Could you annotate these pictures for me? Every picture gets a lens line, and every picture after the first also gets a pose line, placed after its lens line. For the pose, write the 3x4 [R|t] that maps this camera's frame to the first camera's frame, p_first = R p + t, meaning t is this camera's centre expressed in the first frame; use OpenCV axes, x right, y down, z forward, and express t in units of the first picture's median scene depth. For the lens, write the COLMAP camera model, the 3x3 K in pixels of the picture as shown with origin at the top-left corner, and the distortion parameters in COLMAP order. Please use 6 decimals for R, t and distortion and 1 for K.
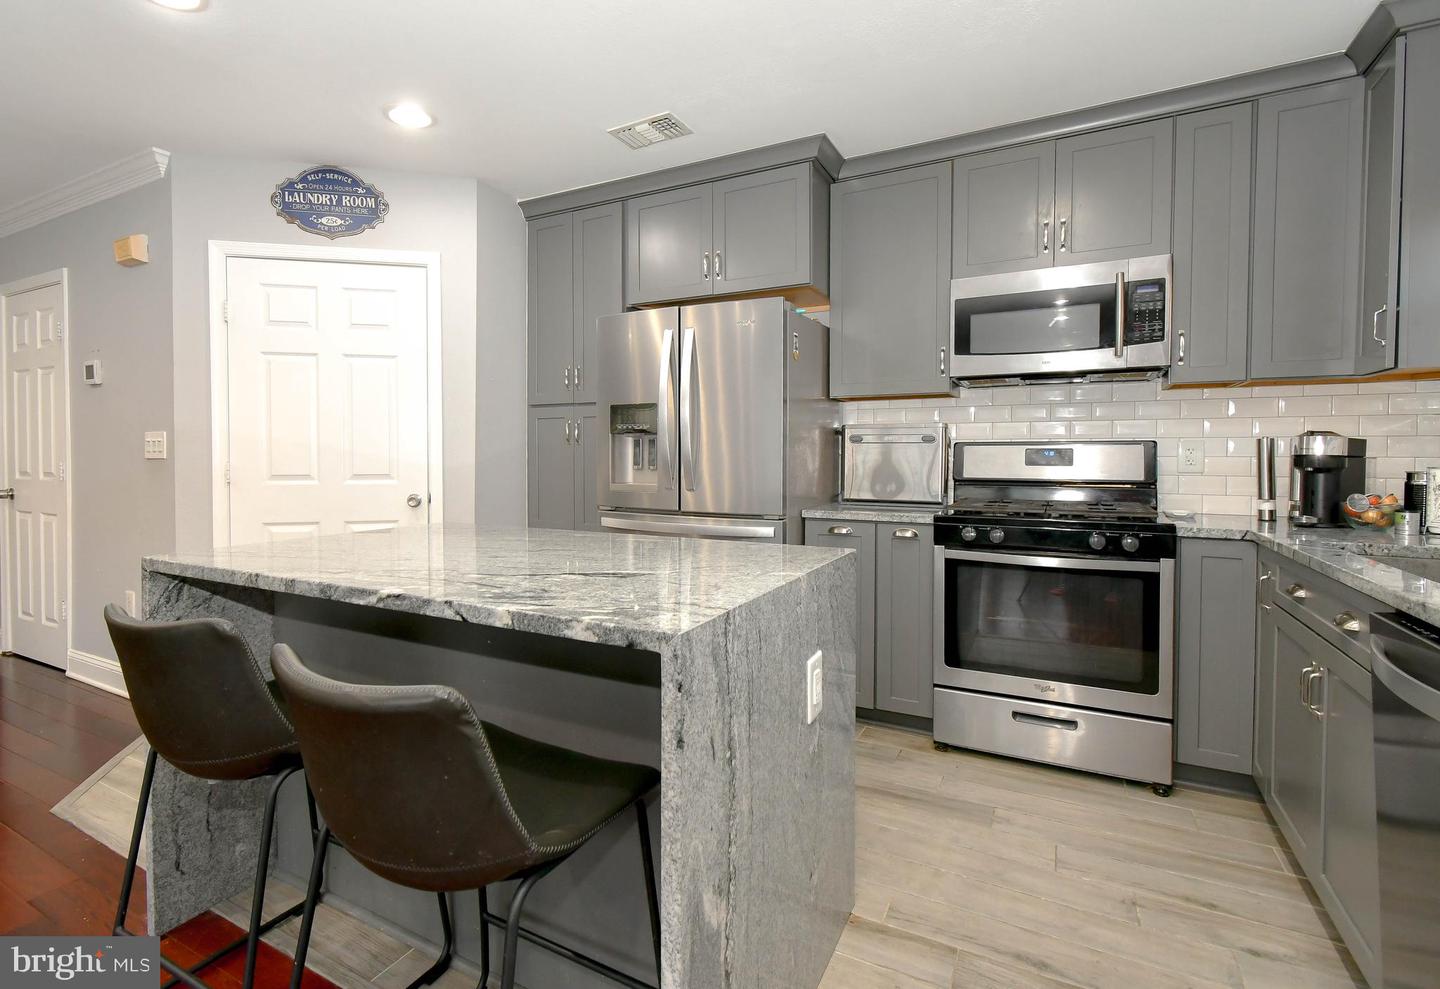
lens RADIAL K [[699.6, 0, 662.4], [0, 699.6, 461.6], [0, 0, 1]] dist [0.002108, -0.000788]
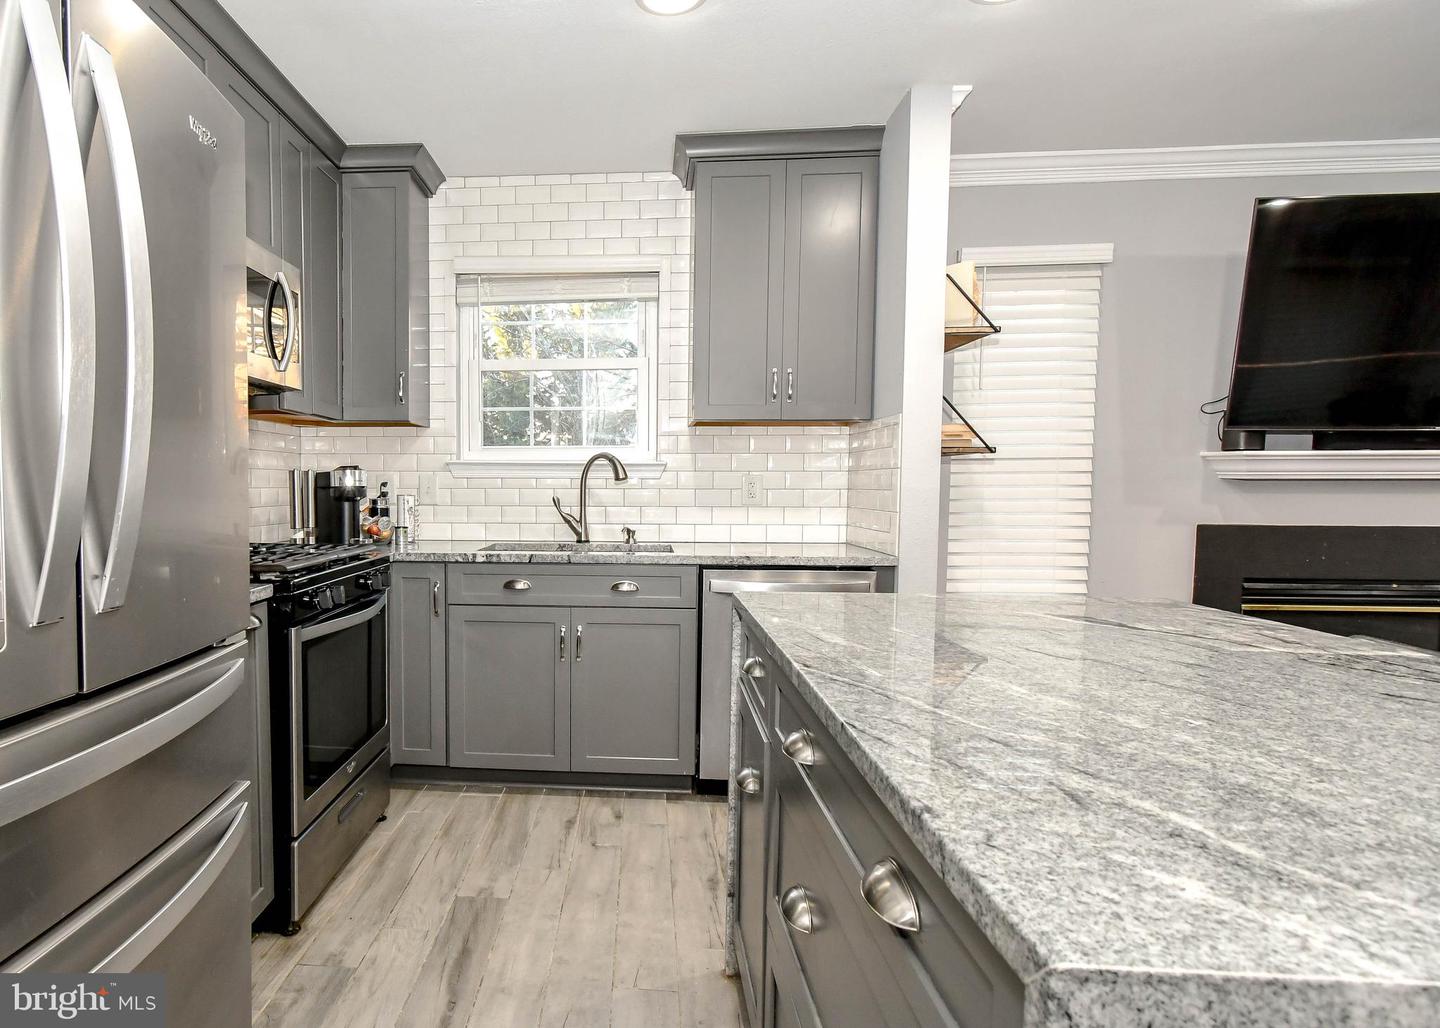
lens RADIAL K [[794.6, 0, 566.3], [0, 794.6, 531.9], [0, 0, 1]] dist [-0.001088, 0.003202]
pose [[-0.414897, -0.054986, 0.908205, -0.345555], [0.008258, 0.997904, 0.064189, -0.012785], [-0.909831, 0.034132, -0.413574, 0.989486]]
